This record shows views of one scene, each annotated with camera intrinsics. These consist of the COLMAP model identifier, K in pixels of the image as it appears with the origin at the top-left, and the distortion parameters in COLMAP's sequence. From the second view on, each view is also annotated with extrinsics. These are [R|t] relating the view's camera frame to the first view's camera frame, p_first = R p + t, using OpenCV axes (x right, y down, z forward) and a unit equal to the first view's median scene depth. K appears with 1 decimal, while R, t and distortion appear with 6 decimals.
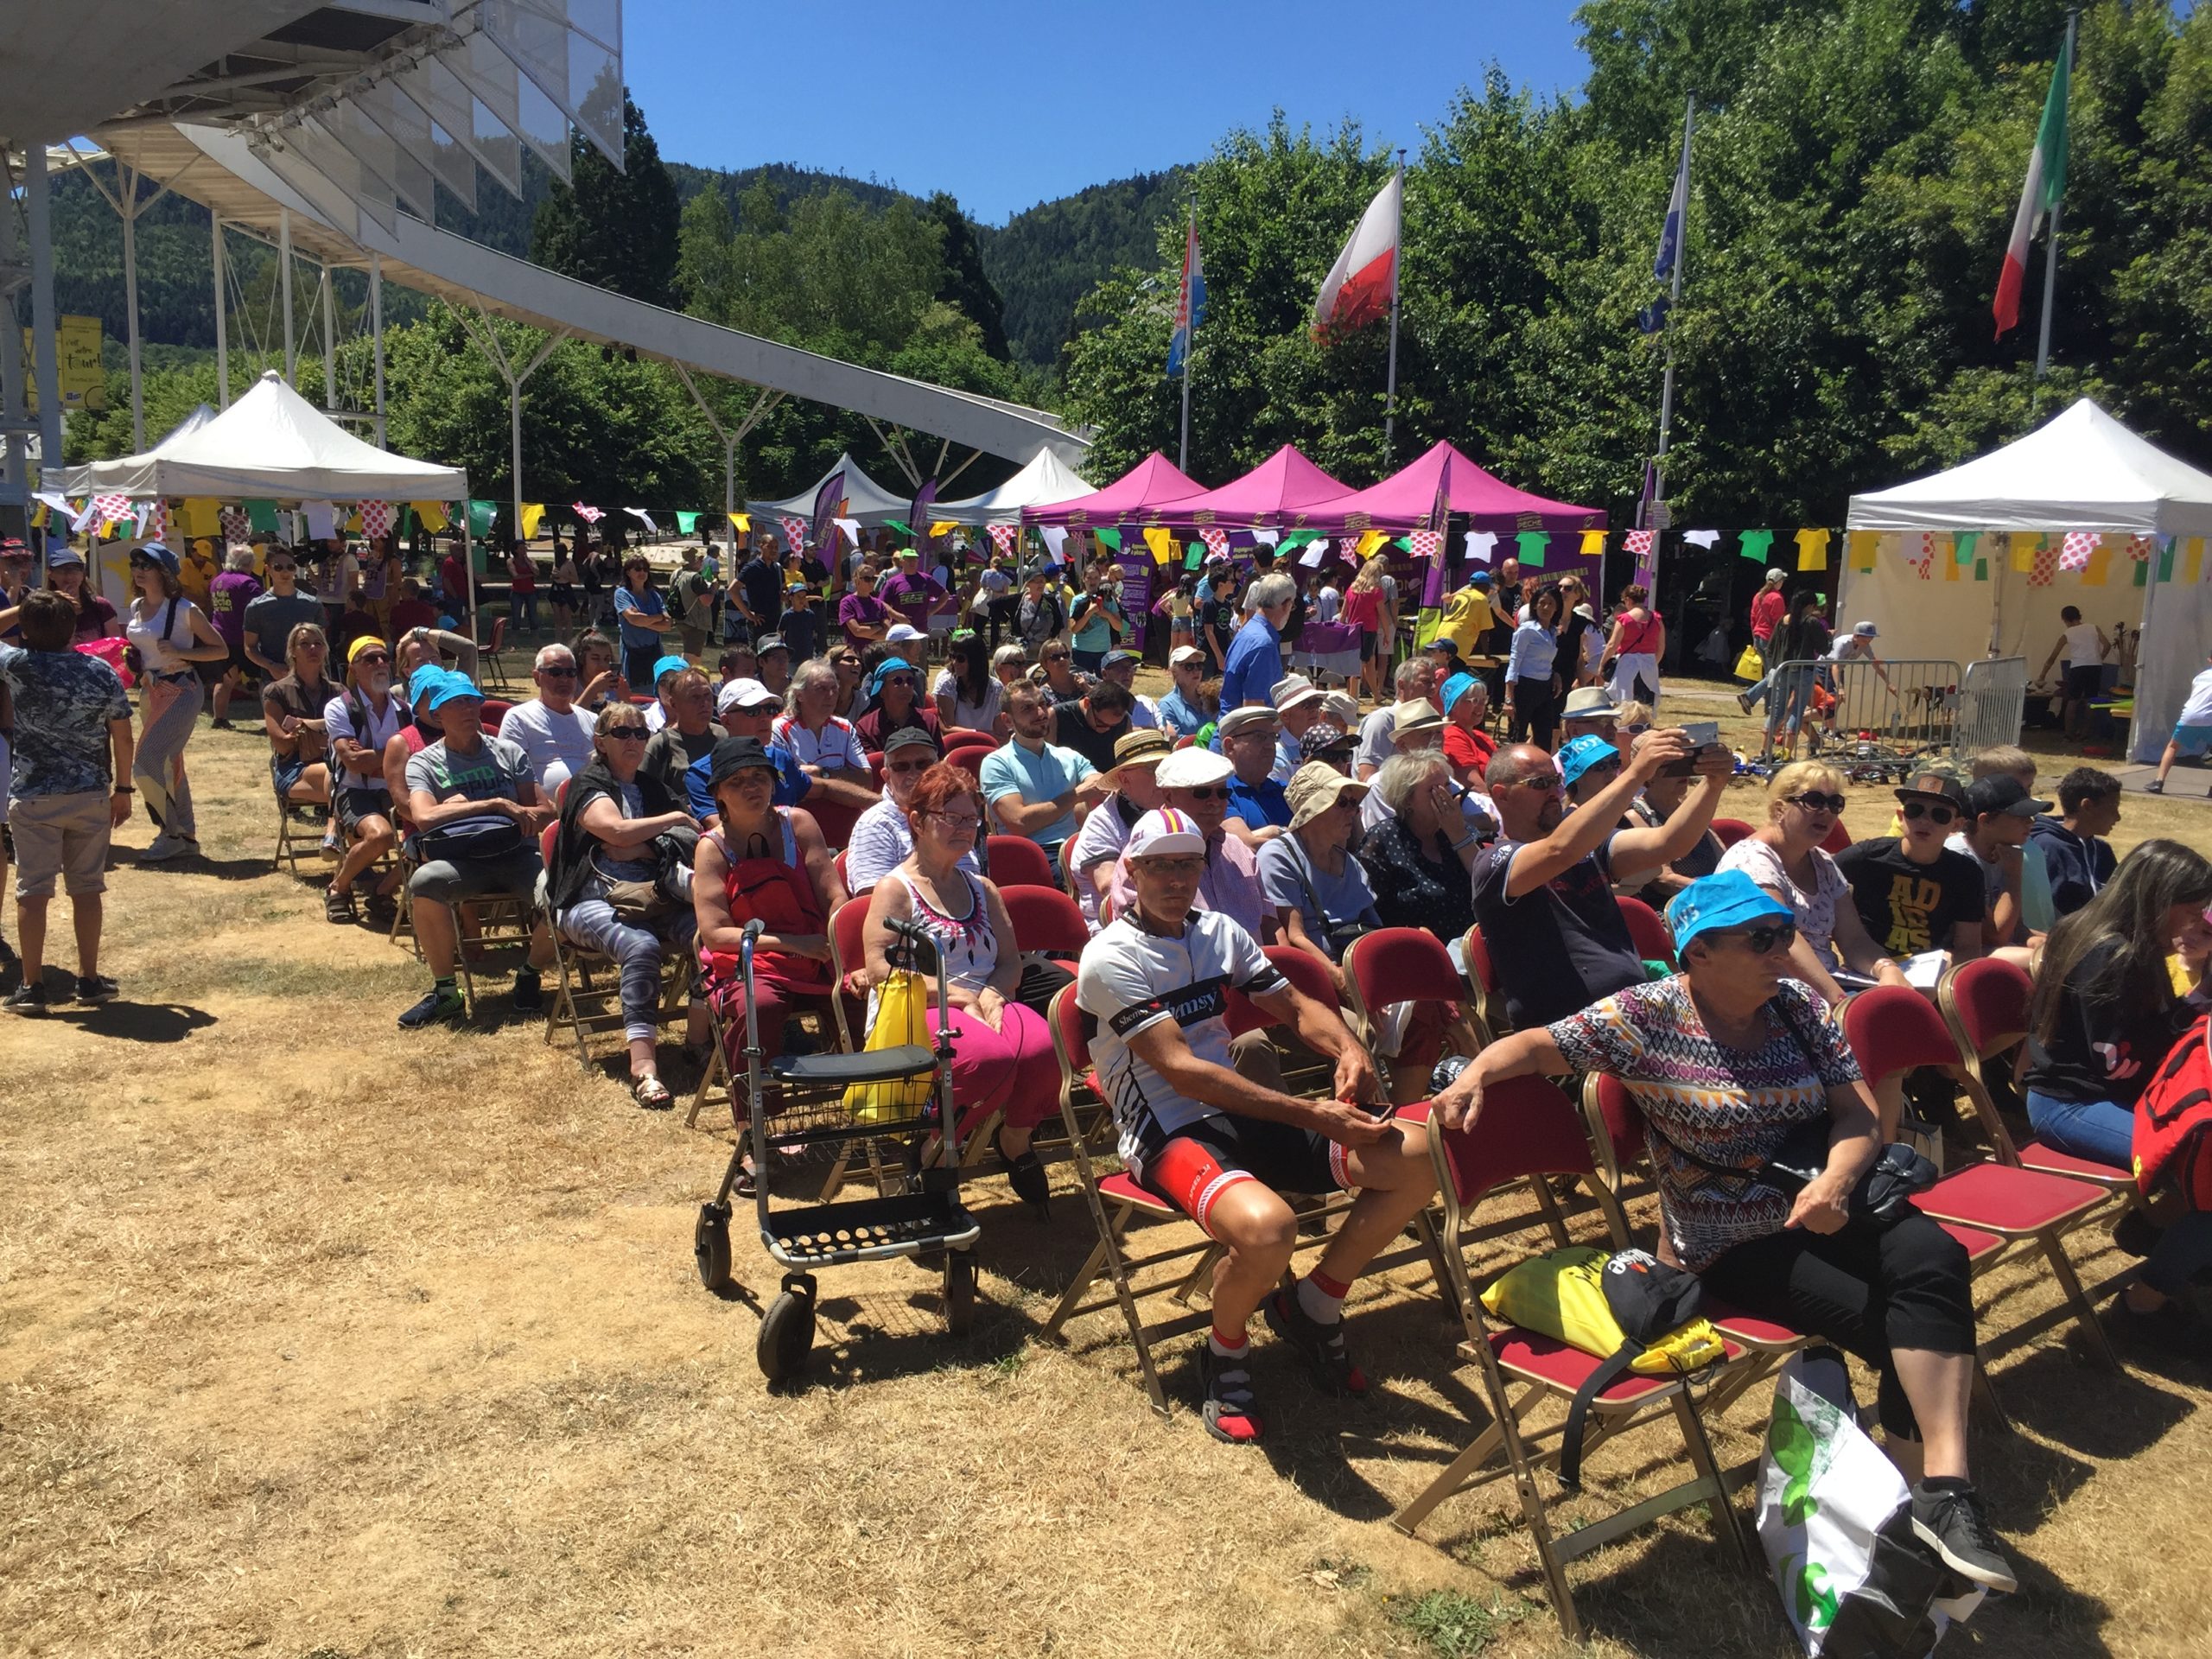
lens RADIAL K [[1903.9, 0, 1106.0], [0, 1903.9, 829.5], [0, 0, 1]] dist [0.055113, -0.068373]
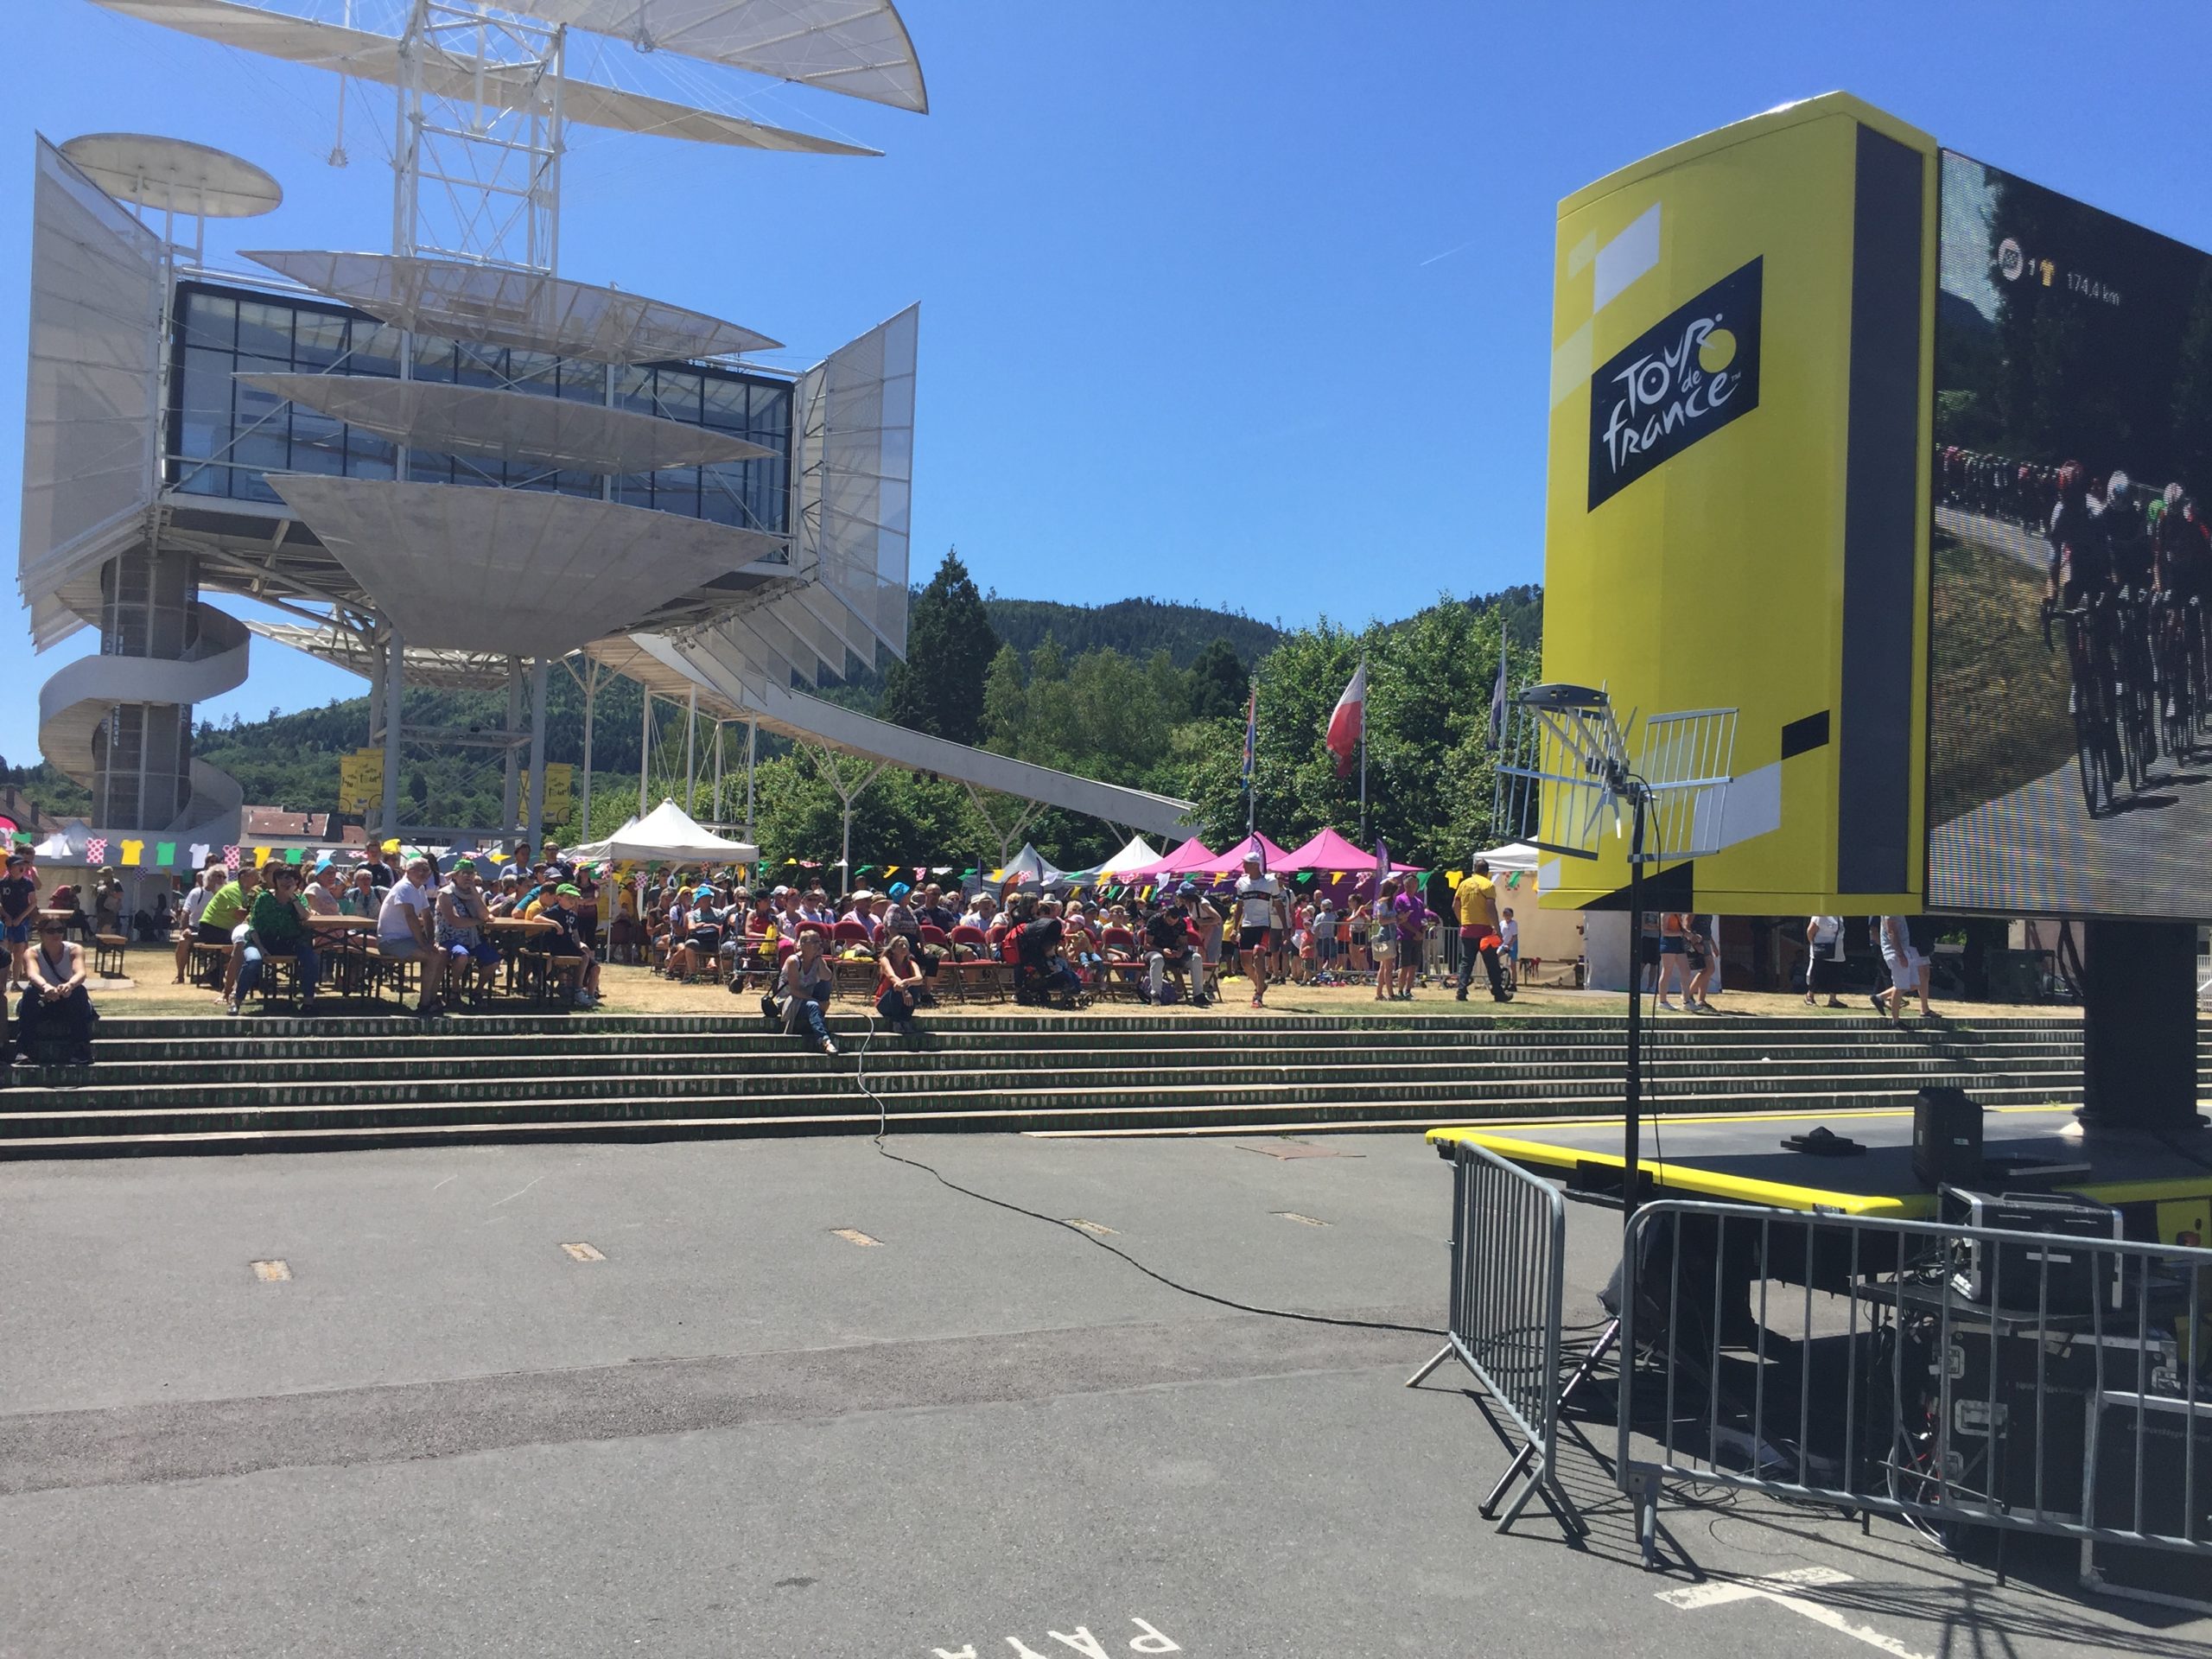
lens RADIAL K [[1903.9, 0, 1106.0], [0, 1903.9, 829.5], [0, 0, 1]] dist [0.055113, -0.068373]
pose [[0.983426, -0.010185, -0.181021, 0.109288], [-0.027773, 0.978175, -0.205918, 0.055481], [0.179168, 0.207533, 0.961680, -0.240606]]
